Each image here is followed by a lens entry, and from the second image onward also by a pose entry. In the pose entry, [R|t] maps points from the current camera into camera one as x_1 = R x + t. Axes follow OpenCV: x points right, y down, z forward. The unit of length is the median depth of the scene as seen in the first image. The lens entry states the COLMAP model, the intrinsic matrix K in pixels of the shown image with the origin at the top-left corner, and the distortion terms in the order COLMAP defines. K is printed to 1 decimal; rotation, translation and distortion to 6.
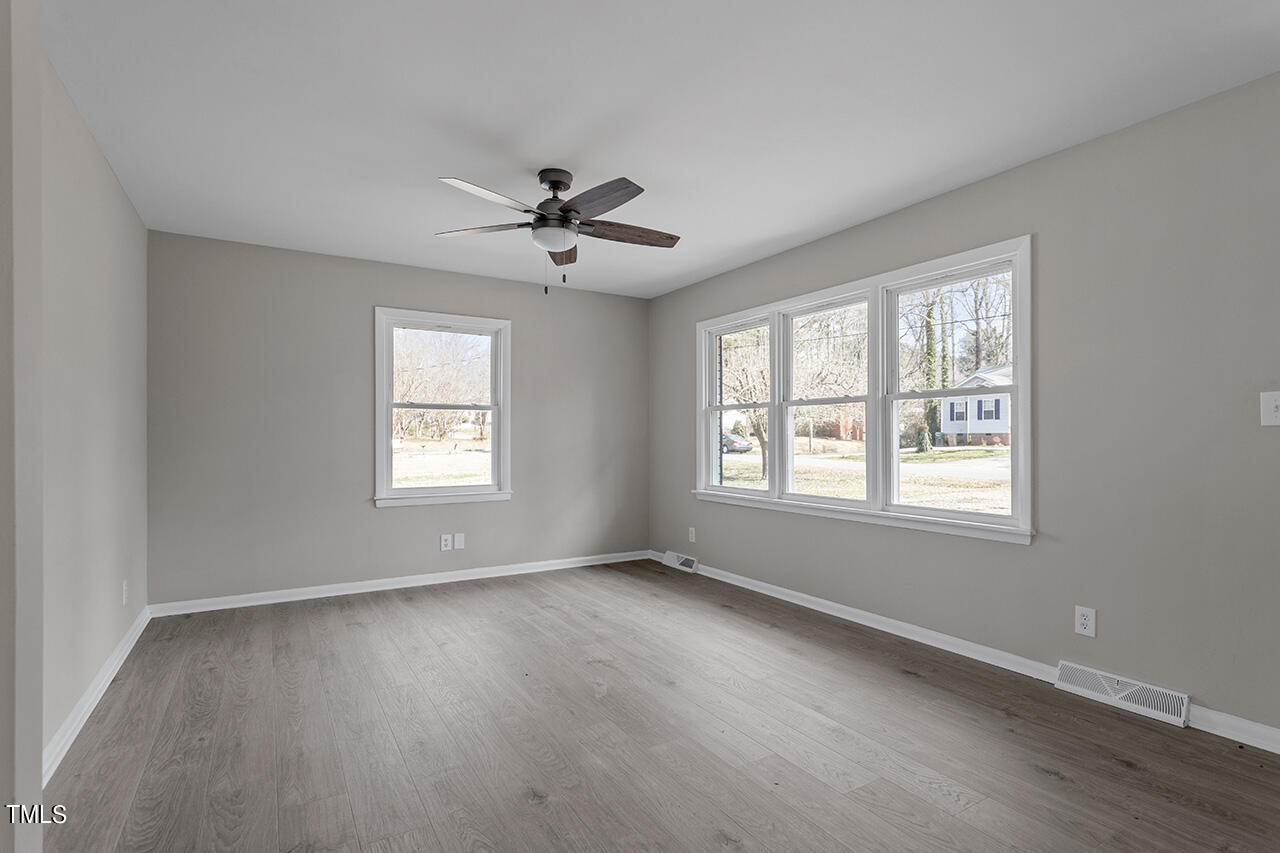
lens RADIAL K [[625.9, 0, 644.5], [0, 625.9, 436.0], [0, 0, 1]] dist [0.001212, 0.000601]
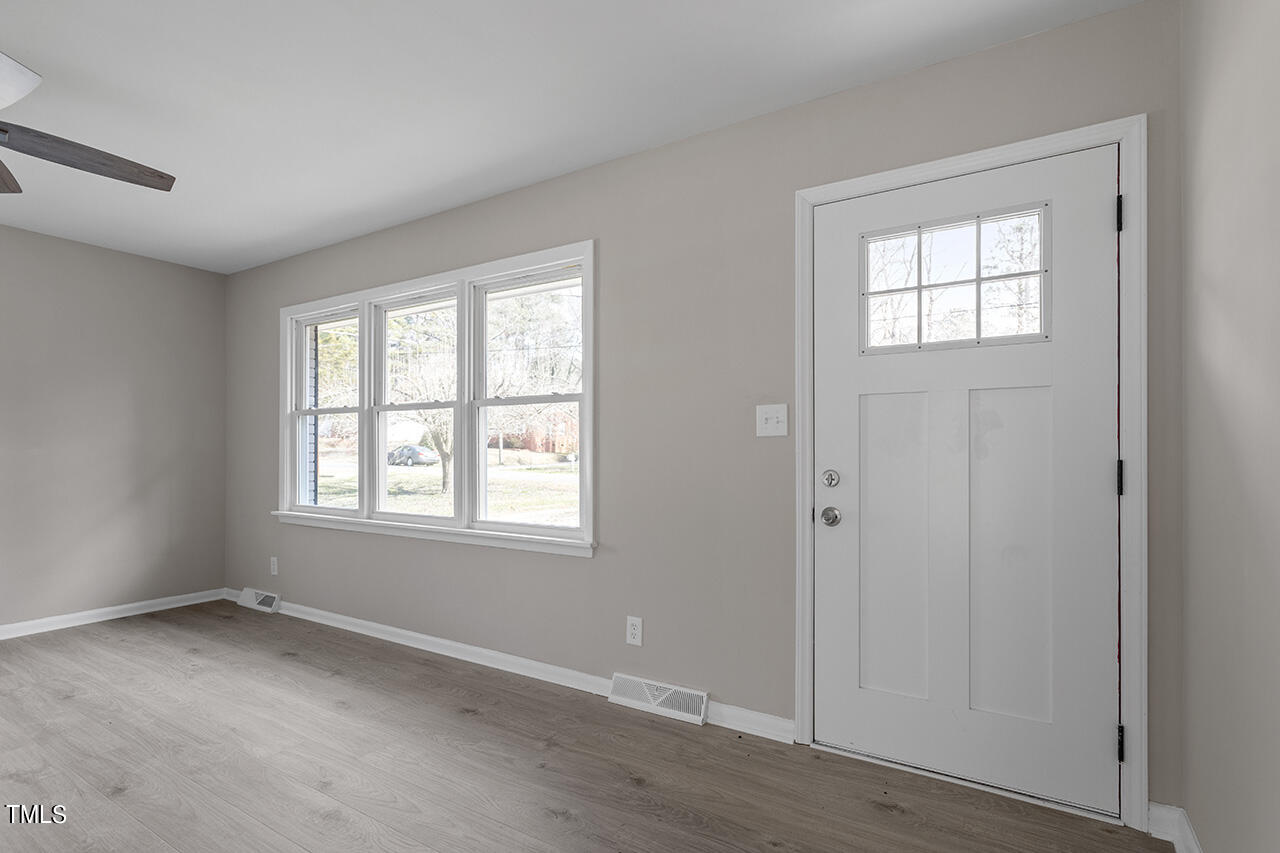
lens RADIAL K [[625.9, 0, 639.3], [0, 625.9, 447.9], [0, 0, 1]] dist [0.001212, 0.000601]
pose [[0.893766, 0.003422, 0.448521, 0.194857], [-0.003404, 0.999994, -0.000846, 0.002849], [-0.448521, -0.000771, 0.893772, 0.075870]]
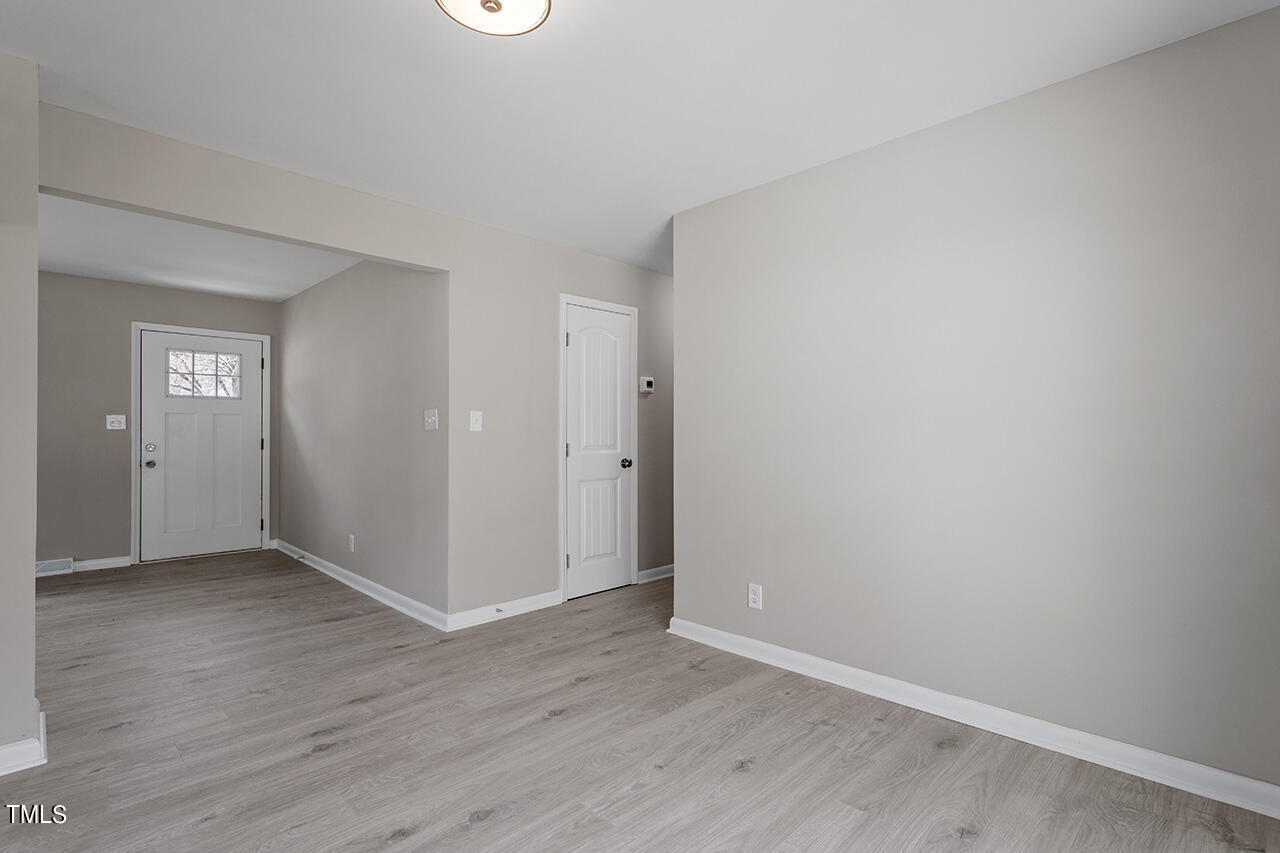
lens RADIAL K [[625.9, 0, 644.4], [0, 625.9, 429.9], [0, 0, 1]] dist [0.001212, 0.000601]
pose [[-0.215324, 0.004695, 0.976531, -1.064277], [-0.004419, 0.999974, -0.005783, -0.007238], [-0.976533, -0.005560, -0.215298, -0.275238]]
